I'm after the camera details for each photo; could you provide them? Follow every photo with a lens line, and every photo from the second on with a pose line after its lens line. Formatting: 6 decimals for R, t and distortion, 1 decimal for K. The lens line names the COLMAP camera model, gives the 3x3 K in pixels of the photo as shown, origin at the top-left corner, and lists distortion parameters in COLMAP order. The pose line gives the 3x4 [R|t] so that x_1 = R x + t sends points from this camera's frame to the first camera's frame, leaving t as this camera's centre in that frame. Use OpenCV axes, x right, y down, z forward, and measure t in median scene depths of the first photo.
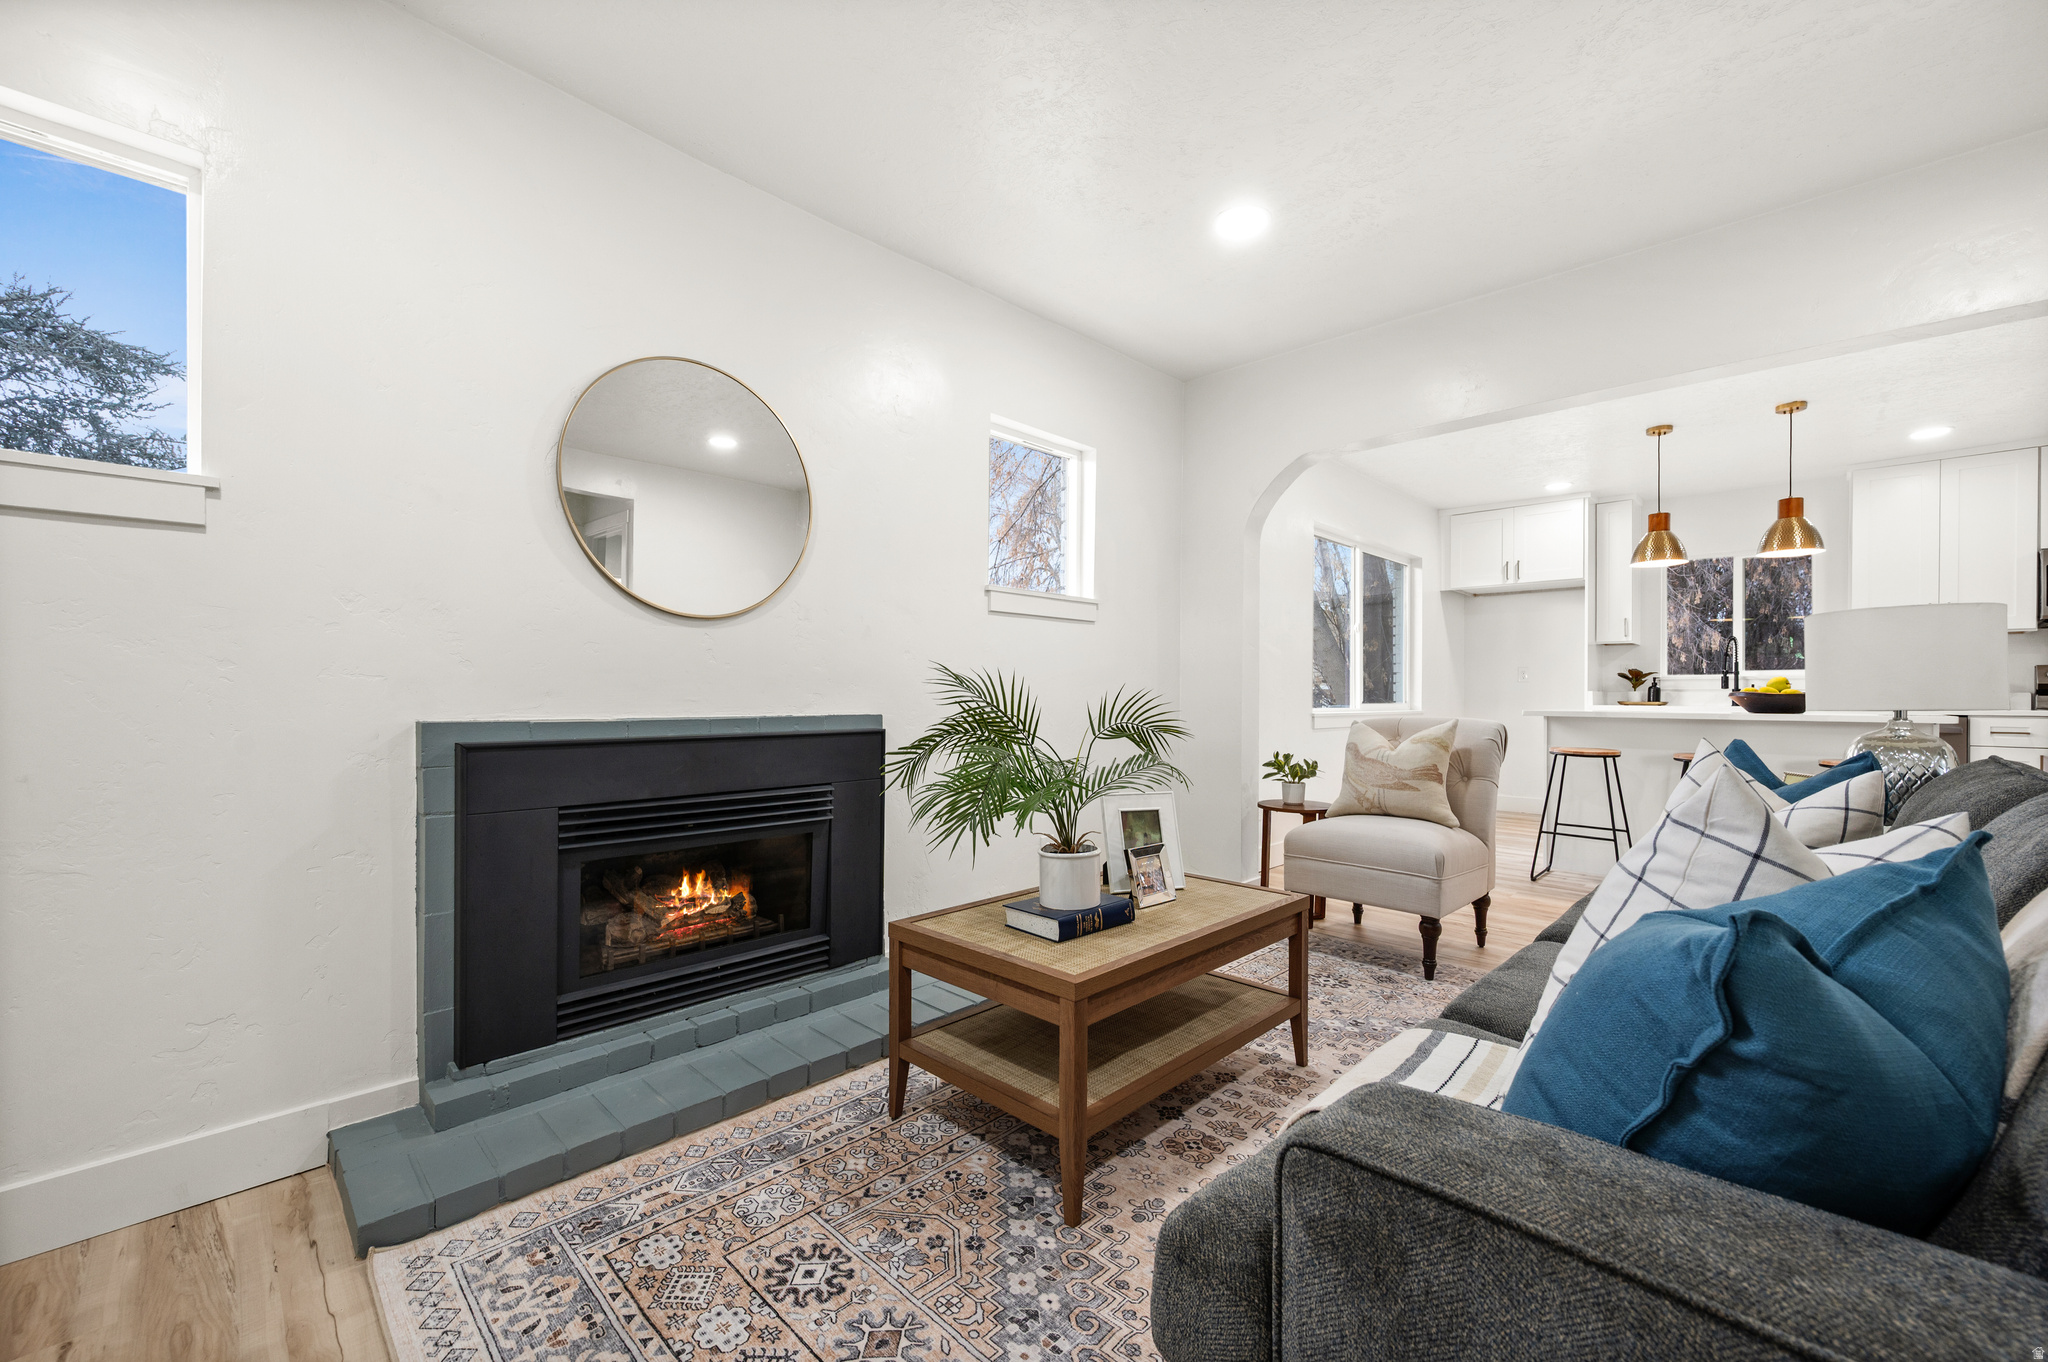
lens RADIAL K [[813.9, 0, 1027.1], [0, 813.9, 695.8], [0, 0, 1]] dist [-0.001087, -0.000047]
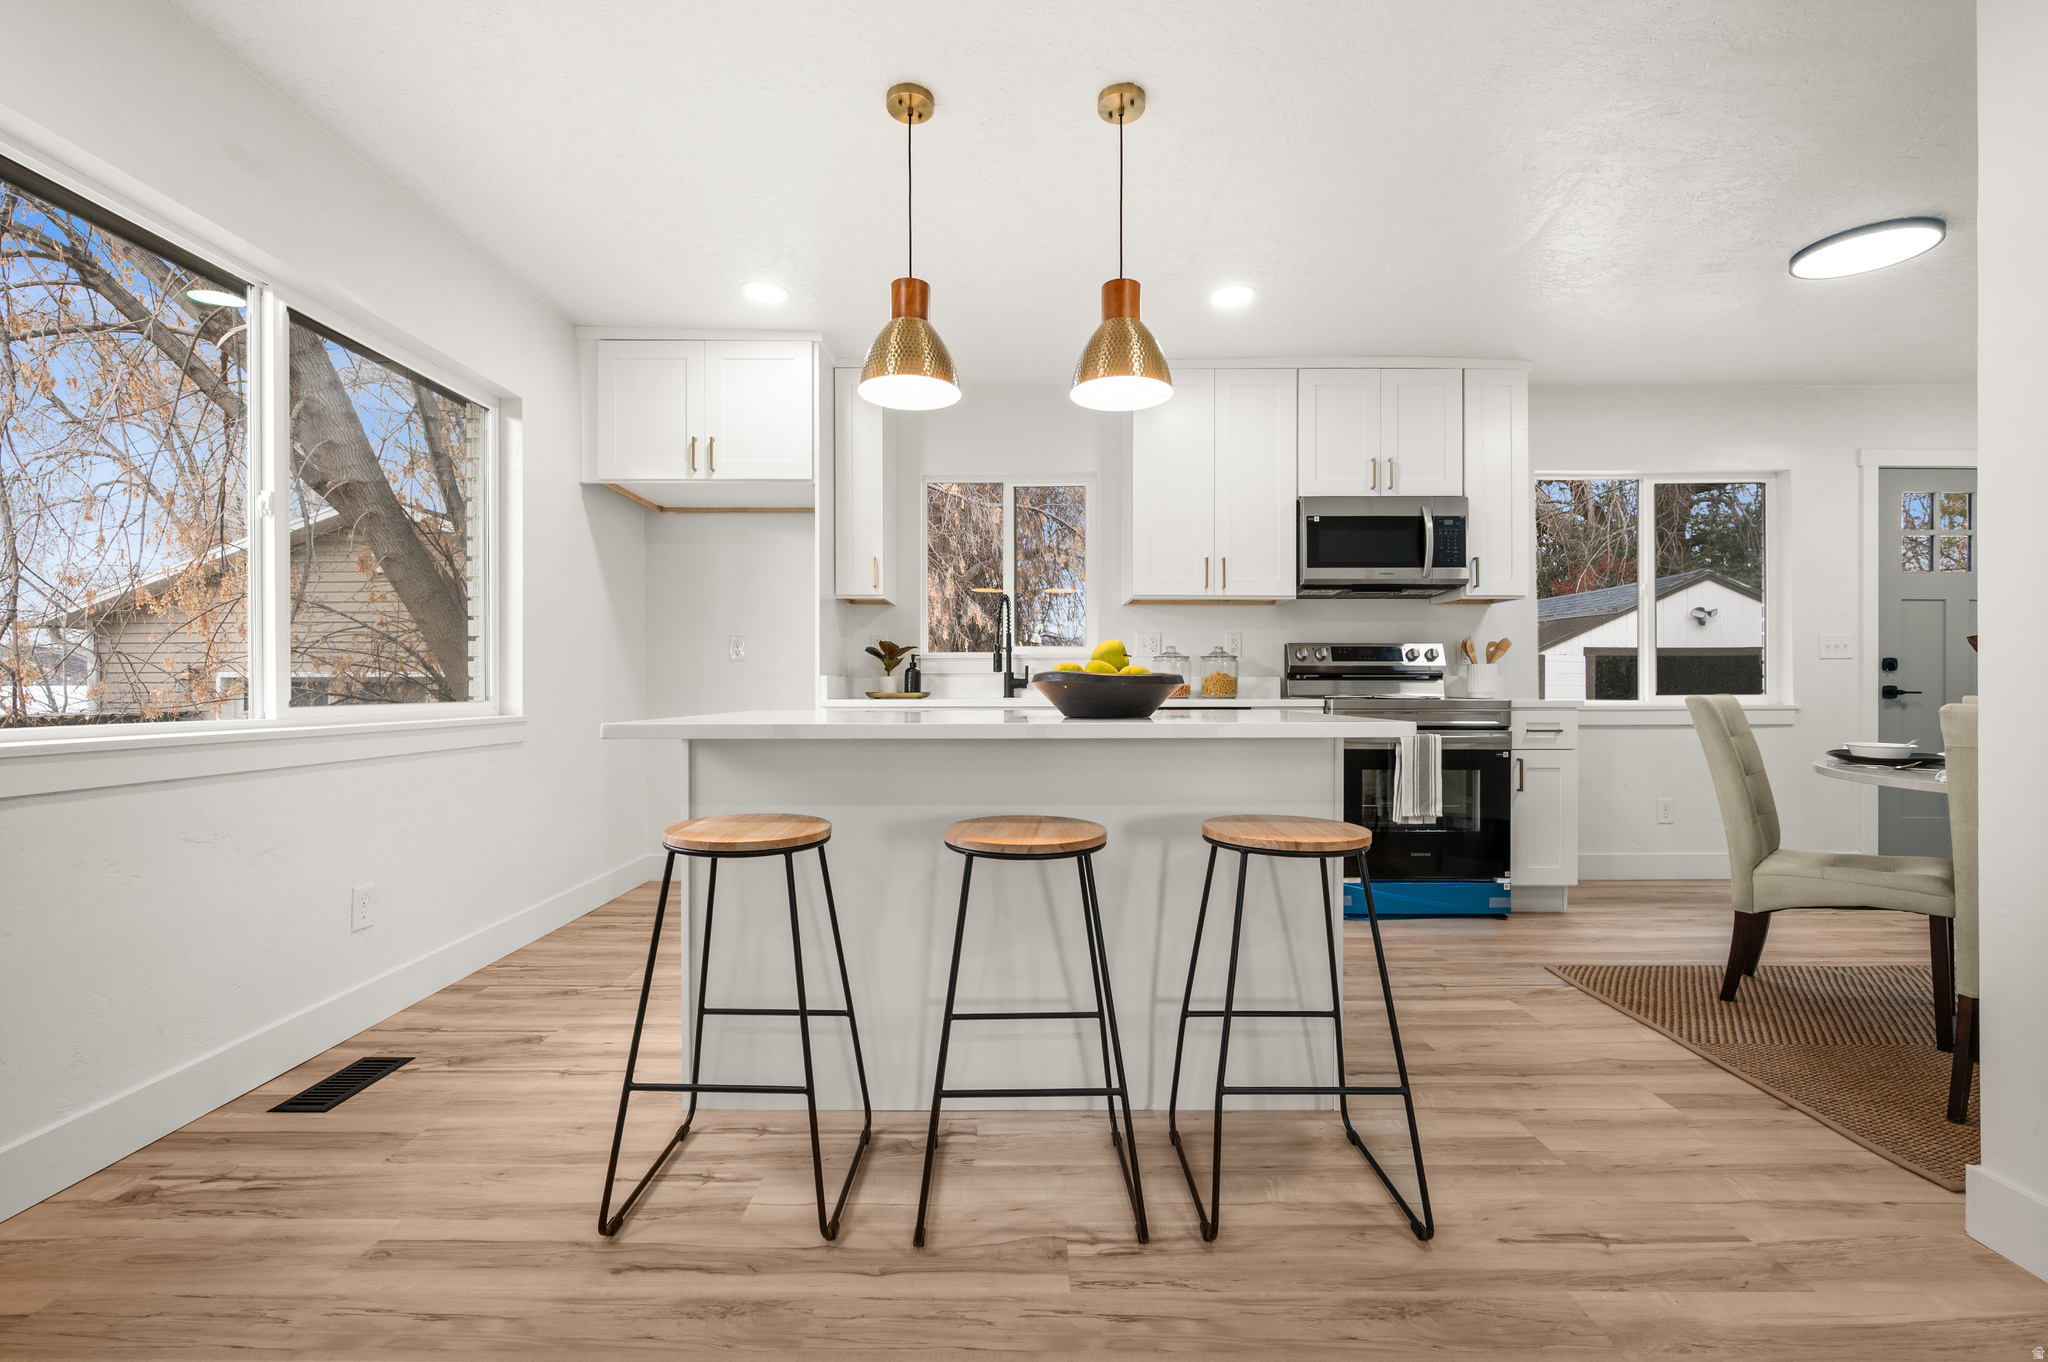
lens RADIAL K [[857.6, 0, 1030.6], [0, 857.6, 685.1], [0, 0, 1]] dist [-0.000135, -0.000322]
pose [[0.709547, -0.004418, 0.704644, 0.985706], [0.005390, 0.999985, 0.000842, 0.003944], [-0.704637, 0.003201, 0.709560, 1.243274]]
